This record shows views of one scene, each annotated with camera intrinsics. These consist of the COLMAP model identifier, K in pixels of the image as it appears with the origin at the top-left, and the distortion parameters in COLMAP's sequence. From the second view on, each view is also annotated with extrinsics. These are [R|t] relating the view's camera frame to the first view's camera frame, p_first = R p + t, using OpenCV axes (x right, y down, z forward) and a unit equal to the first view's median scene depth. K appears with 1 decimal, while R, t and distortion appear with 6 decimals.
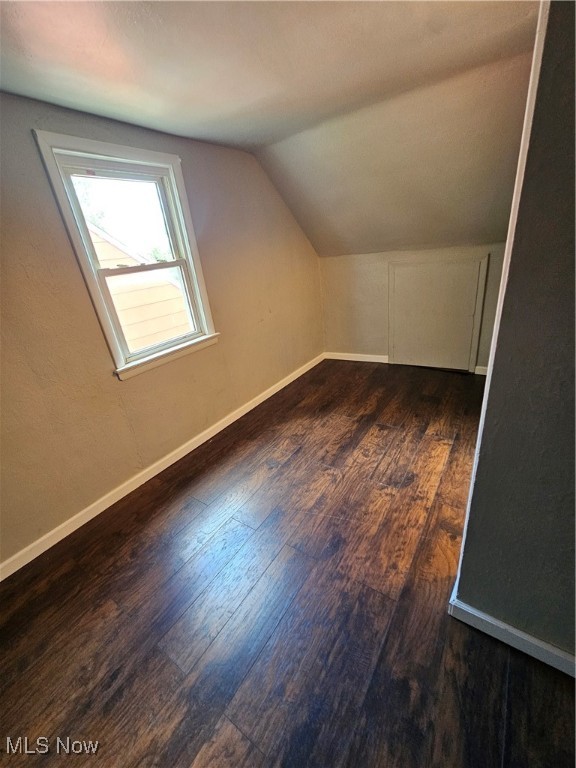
lens RADIAL K [[315.7, 0, 290.7], [0, 315.7, 387.5], [0, 0, 1]] dist [0.000448, -0.000942]
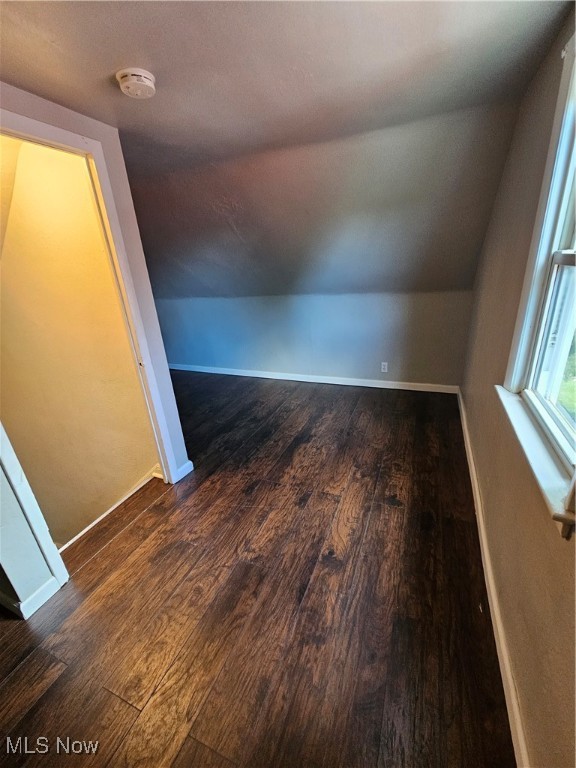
lens RADIAL K [[315.7, 0, 290.7], [0, 315.7, 387.5], [0, 0, 1]] dist [0.000448, -0.000942]
pose [[-0.964313, 0.234599, -0.122733, 0.031710], [0.074047, 0.684024, 0.725692, -0.642468], [0.254199, 0.690706, -0.676984, 1.389157]]
